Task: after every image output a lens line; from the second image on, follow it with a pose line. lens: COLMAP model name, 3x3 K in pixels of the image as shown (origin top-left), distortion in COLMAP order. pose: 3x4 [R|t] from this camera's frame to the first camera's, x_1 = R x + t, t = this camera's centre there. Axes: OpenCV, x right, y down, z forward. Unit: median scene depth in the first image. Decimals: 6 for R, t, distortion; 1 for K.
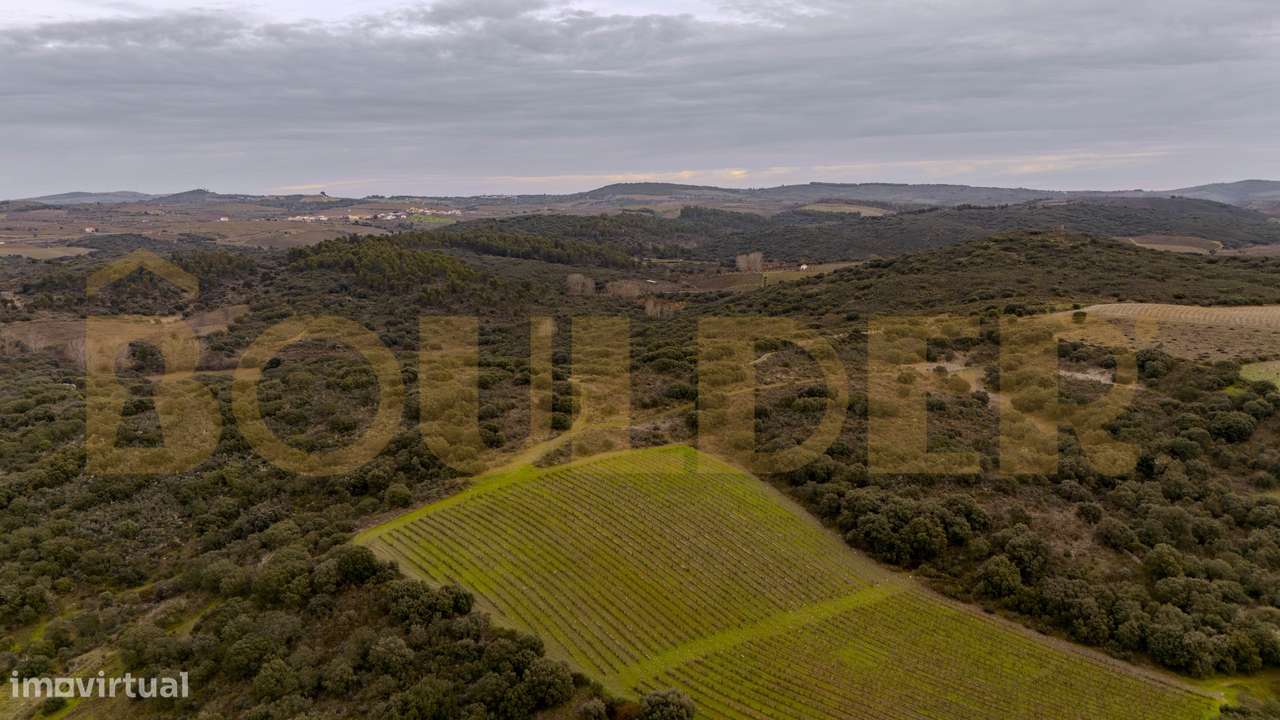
lens RADIAL K [[940.0, 0, 646.4], [0, 940.0, 361.6], [0, 0, 1]] dist [0.079806, -0.081517]
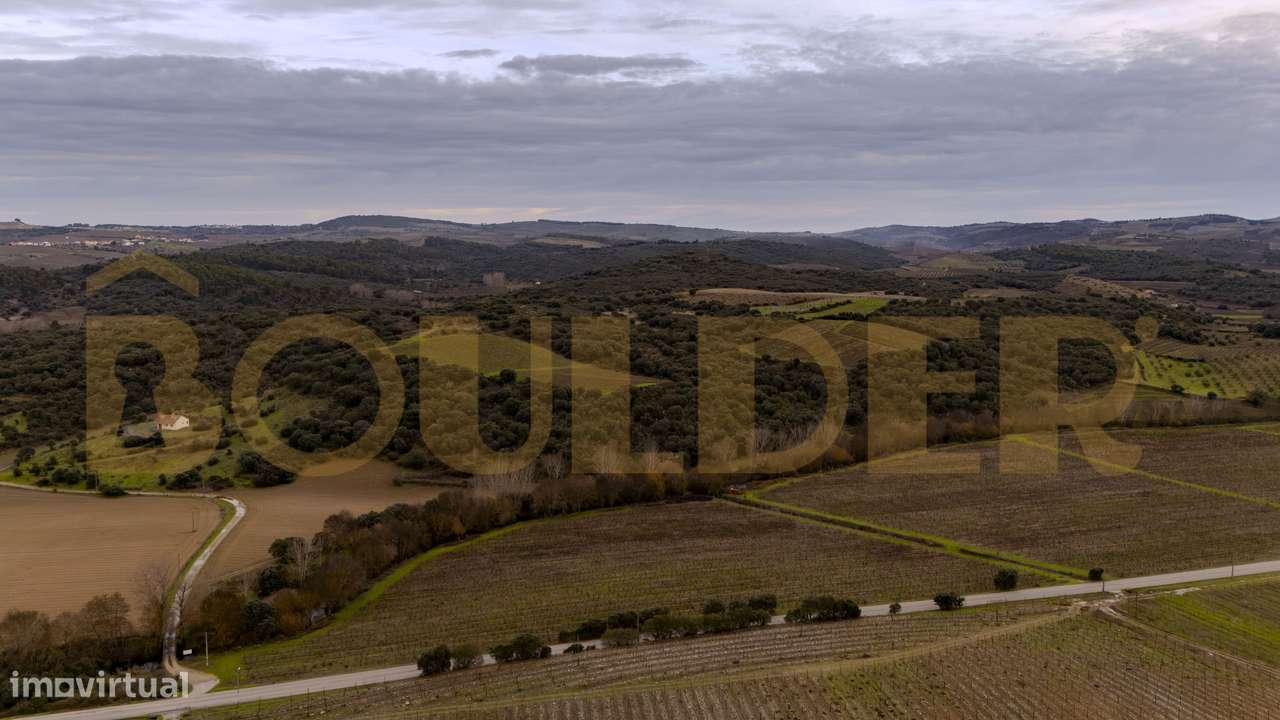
lens RADIAL K [[940.0, 0, 645.6], [0, 940.0, 355.6], [0, 0, 1]] dist [0.079806, -0.081517]
pose [[0.960329, -0.022617, 0.277951, -0.029598], [0.034902, 0.998617, -0.039330, 0.032308], [-0.276677, 0.047470, 0.959790, -0.155690]]
